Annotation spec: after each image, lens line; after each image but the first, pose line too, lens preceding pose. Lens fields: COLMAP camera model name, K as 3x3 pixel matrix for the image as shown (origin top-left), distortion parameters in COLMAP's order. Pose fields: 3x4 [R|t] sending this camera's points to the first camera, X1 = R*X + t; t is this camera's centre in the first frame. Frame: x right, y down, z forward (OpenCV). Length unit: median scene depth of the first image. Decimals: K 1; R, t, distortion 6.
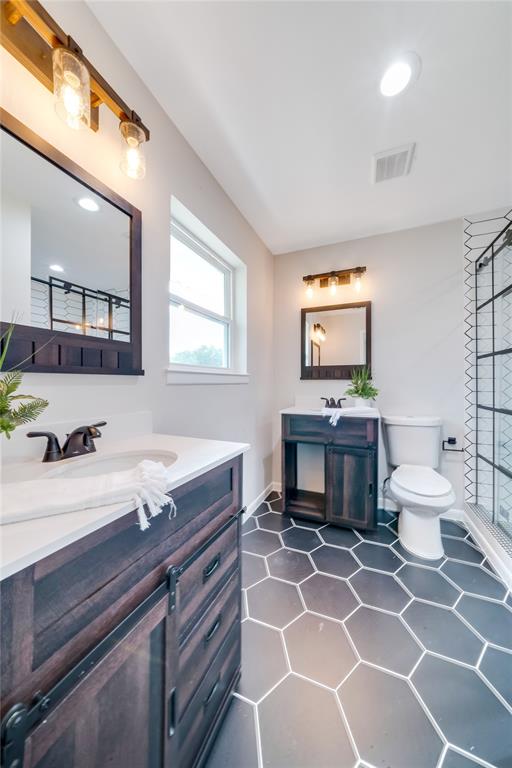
lens RADIAL K [[270.3, 0, 256.0], [0, 270.3, 384.0], [0, 0, 1]] dist [-0.000442, 0.000135]
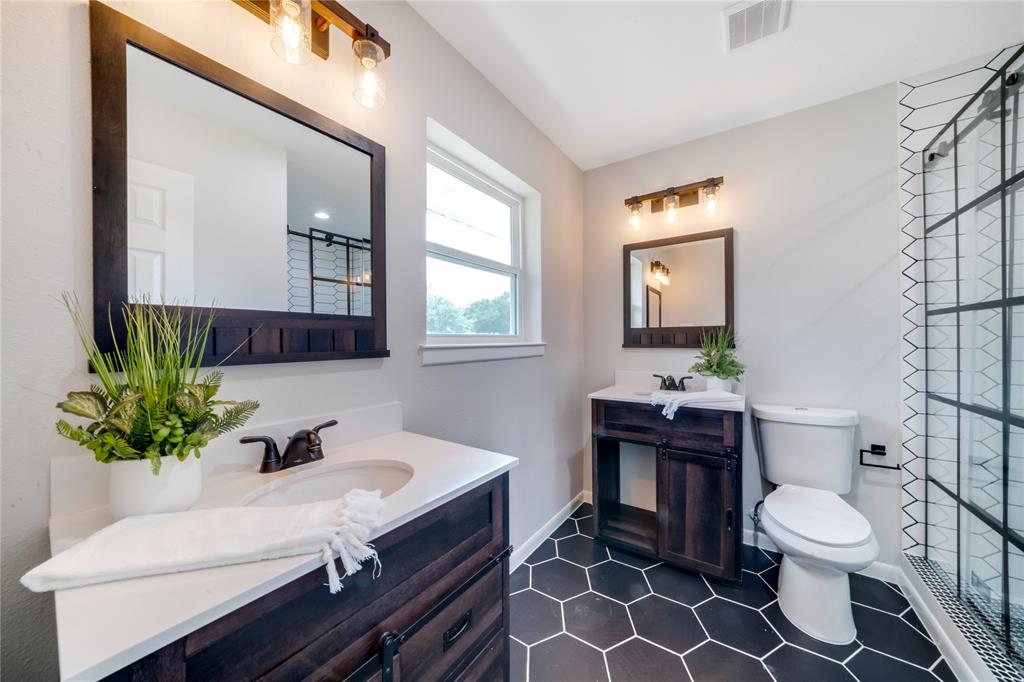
lens RADIAL K [[358.3, 0, 507.7], [0, 358.3, 337.8], [0, 0, 1]] dist [-0.019244, 0.004302]
pose [[0.975882, -0.008115, -0.218147, 0.090025], [0.009071, 0.999953, 0.003382, -0.055668], [0.218110, -0.005279, 0.975910, 0.046648]]
